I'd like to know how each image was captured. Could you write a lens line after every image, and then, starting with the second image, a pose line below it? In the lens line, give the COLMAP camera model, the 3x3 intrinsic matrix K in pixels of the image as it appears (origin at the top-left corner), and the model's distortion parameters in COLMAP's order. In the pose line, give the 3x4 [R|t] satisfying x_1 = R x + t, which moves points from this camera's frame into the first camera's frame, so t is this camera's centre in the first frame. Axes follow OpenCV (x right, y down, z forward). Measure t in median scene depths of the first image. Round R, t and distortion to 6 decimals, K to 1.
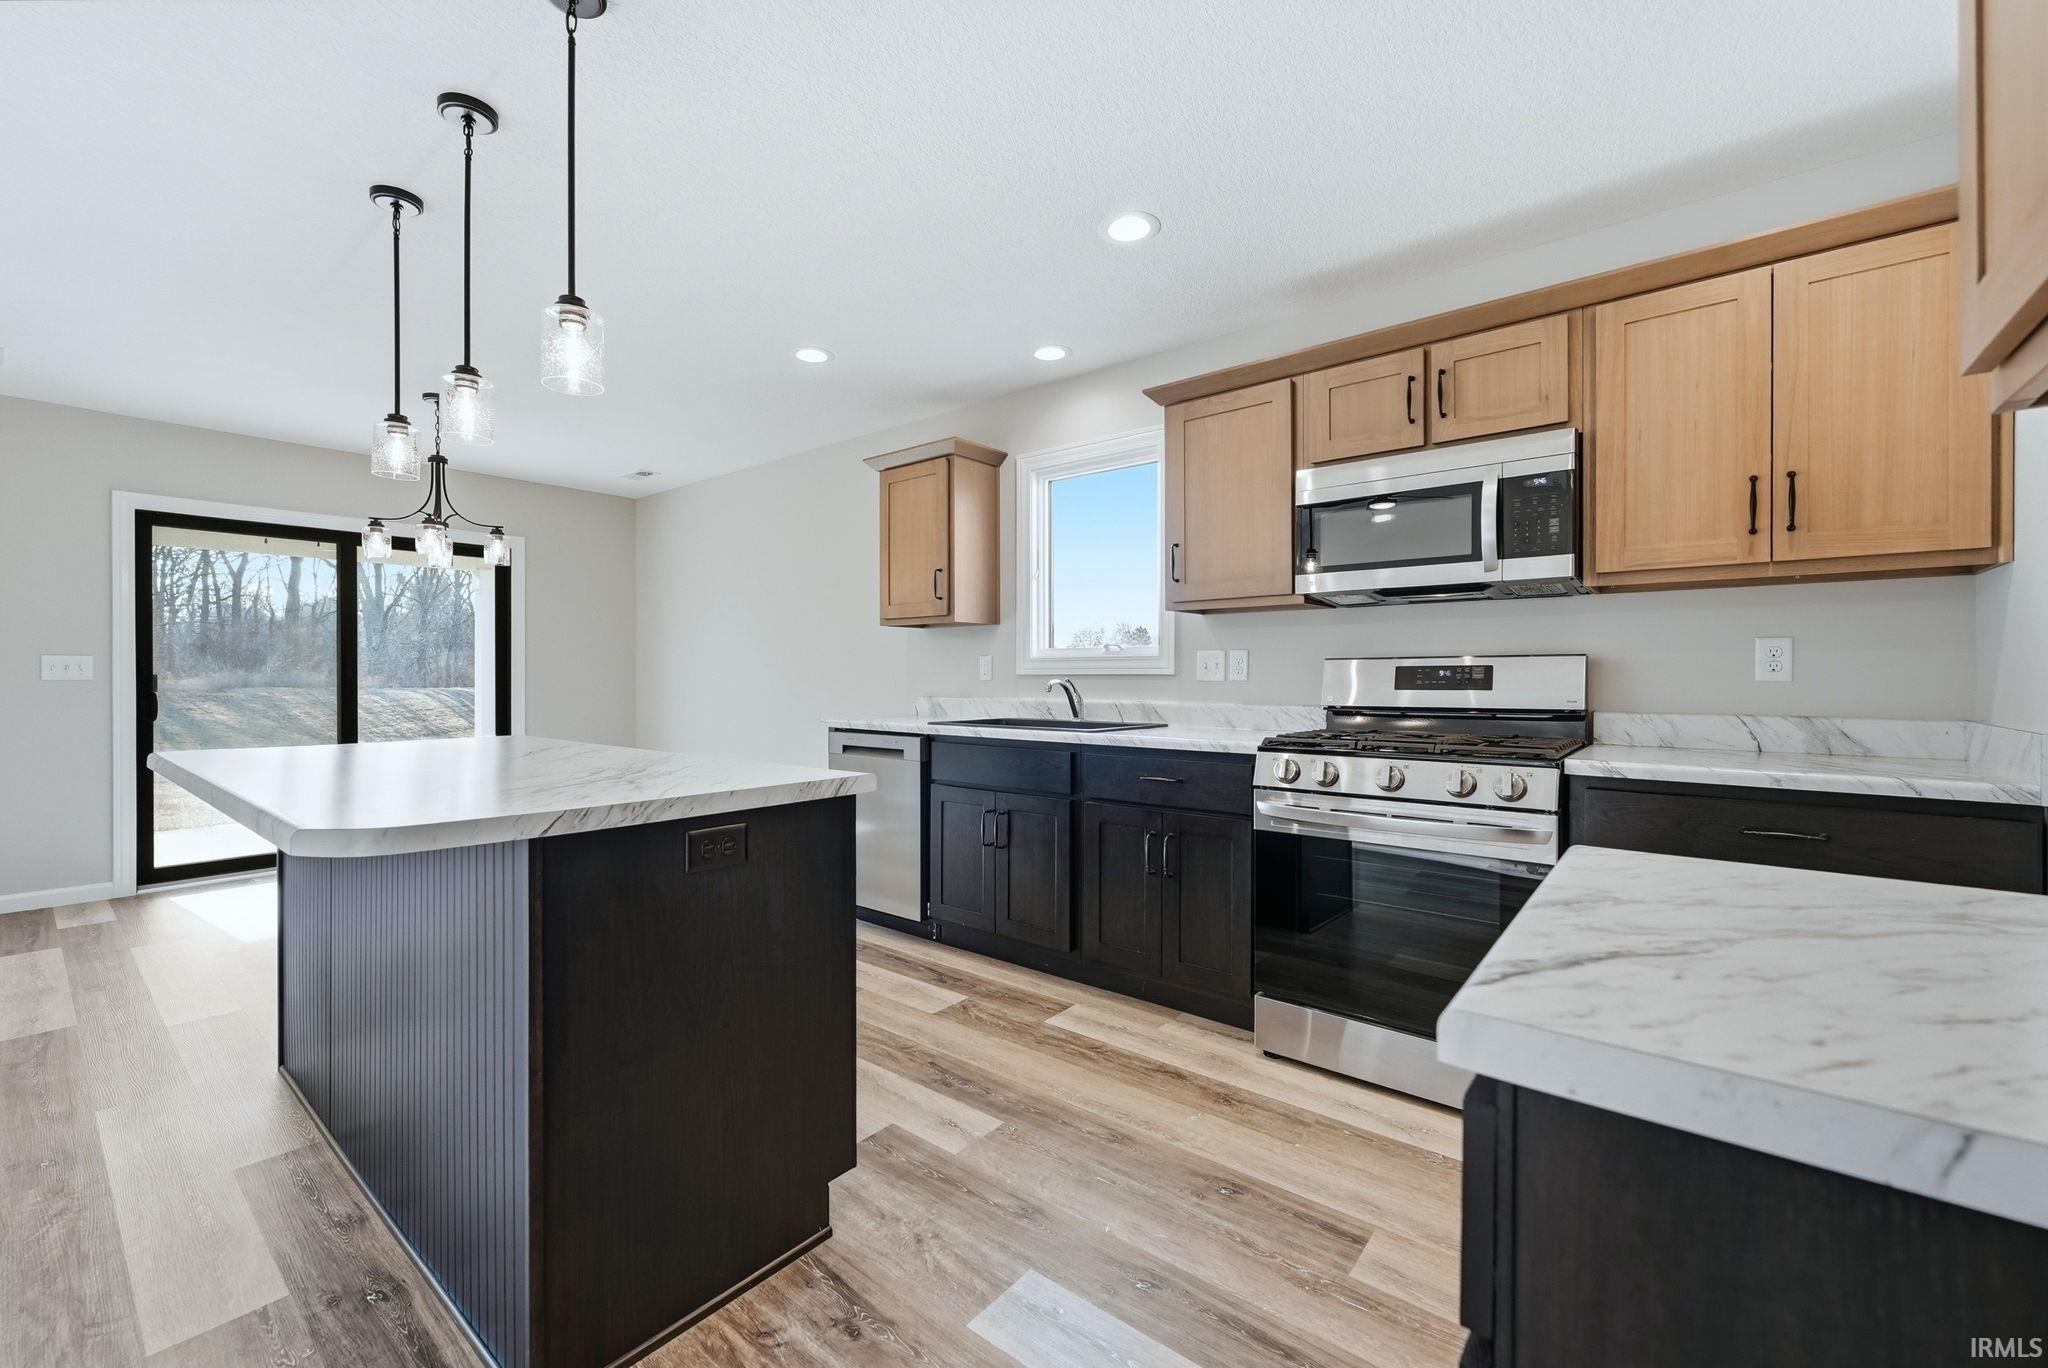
lens RADIAL K [[830.5, 0, 1021.4], [0, 830.5, 685.4], [0, 0, 1]] dist [-0.002449, 0.000090]
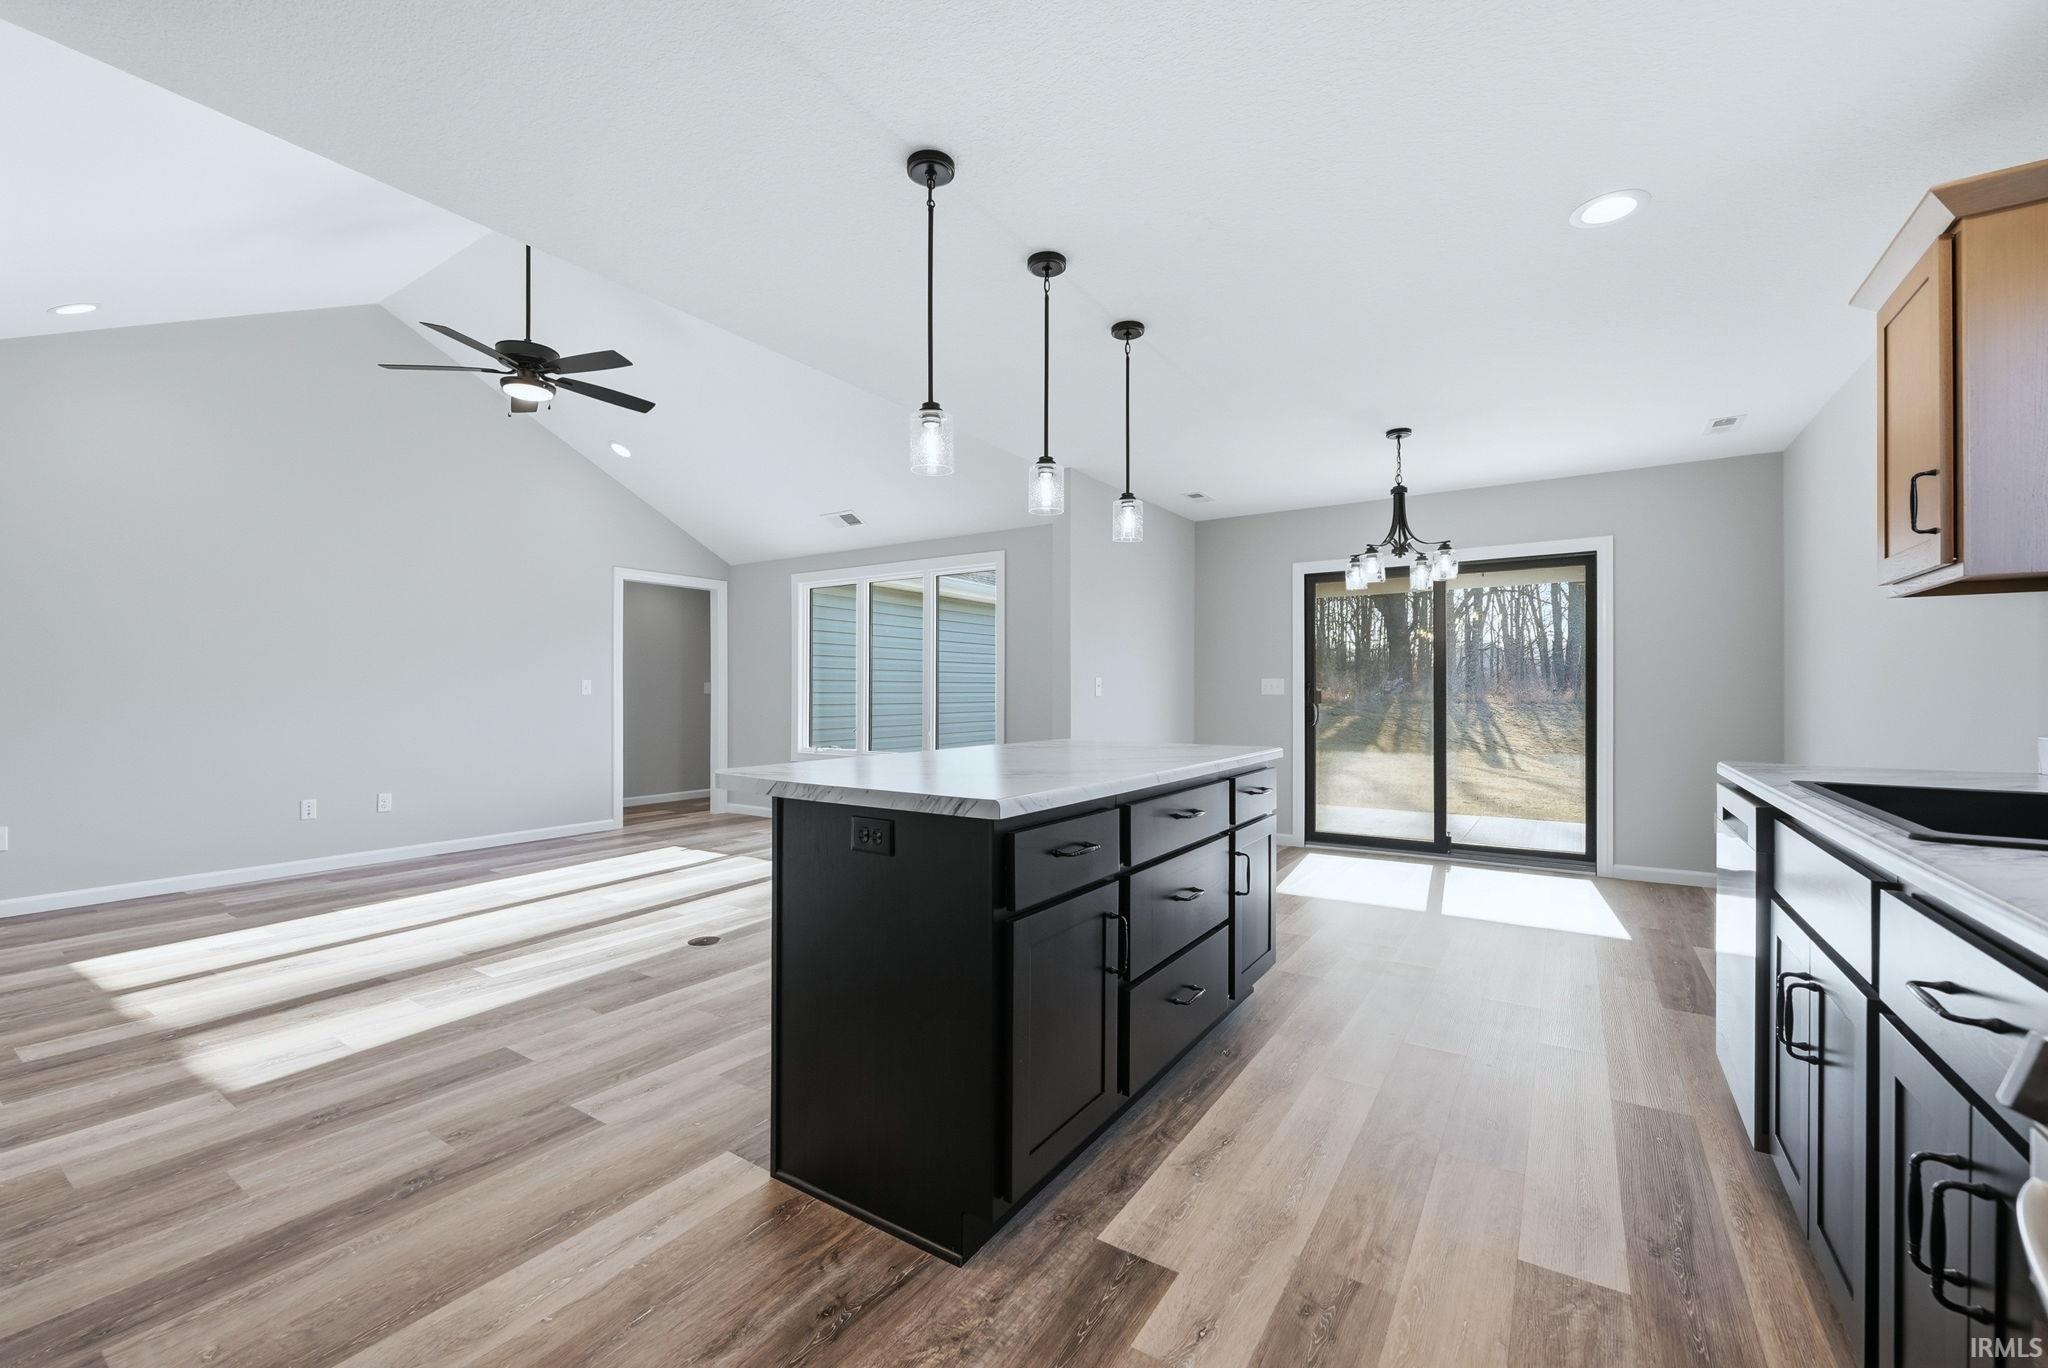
lens RADIAL K [[830.5, 0, 1021.4], [0, 830.5, 685.4], [0, 0, 1]] dist [-0.002449, 0.000090]
pose [[0.100926, -0.006968, -0.994869, 0.480005], [-0.013621, 0.999872, -0.008385, -0.005504], [0.994801, 0.014398, 0.100819, 0.618894]]
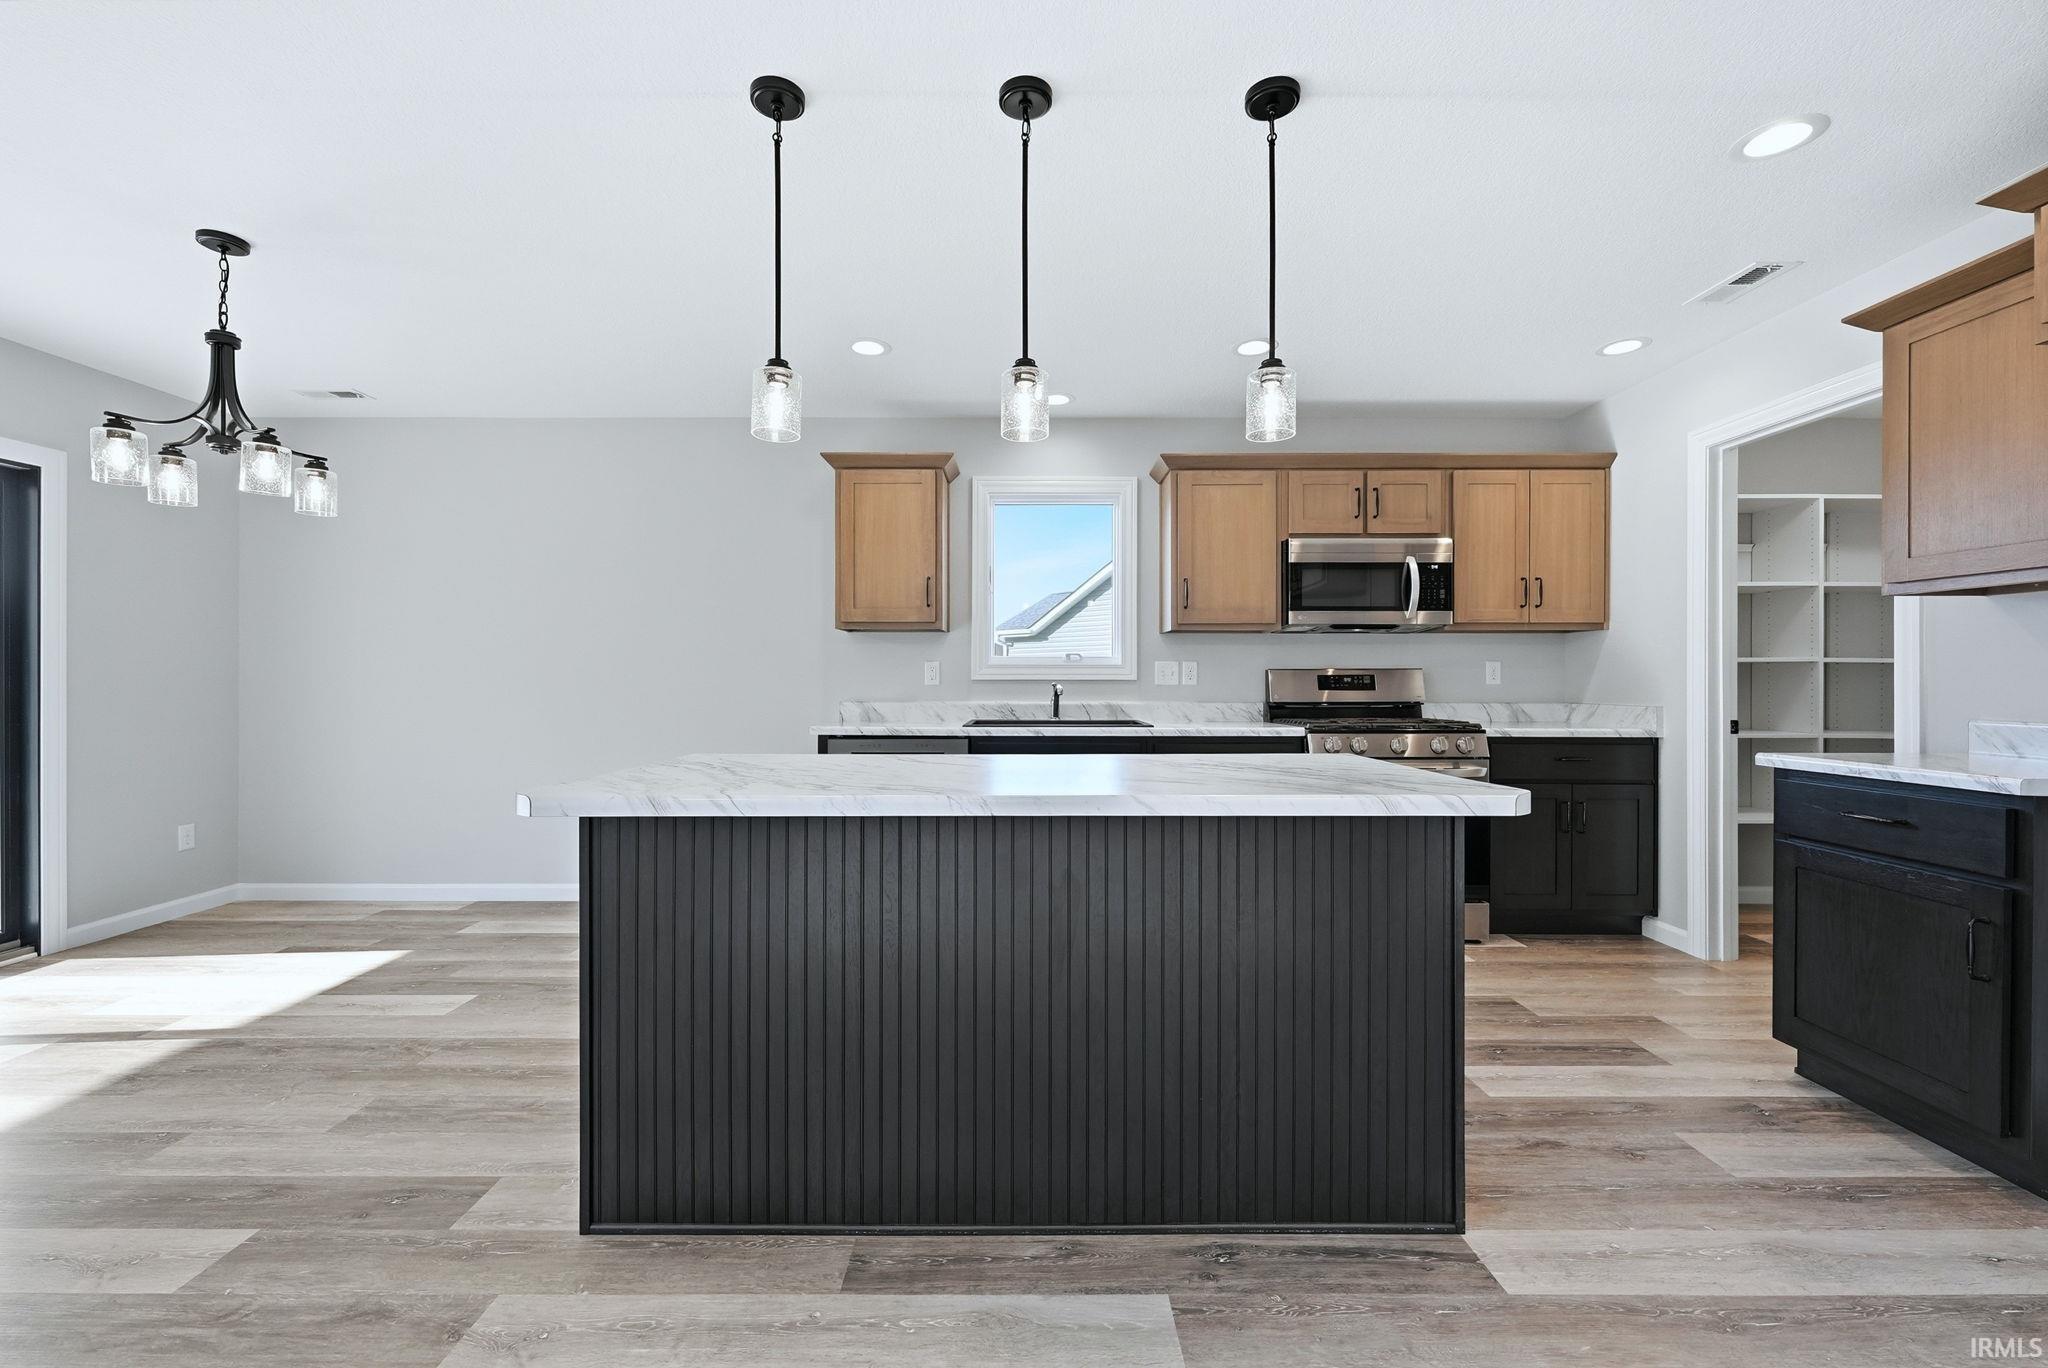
lens RADIAL K [[830.5, 0, 1021.4], [0, 830.5, 685.4], [0, 0, 1]] dist [-0.002449, 0.000090]
pose [[0.774519, -0.001941, 0.632547, -0.962039], [0.006494, 0.999967, -0.004883, 0.000365], [-0.632517, 0.007890, 0.774506, 0.190311]]
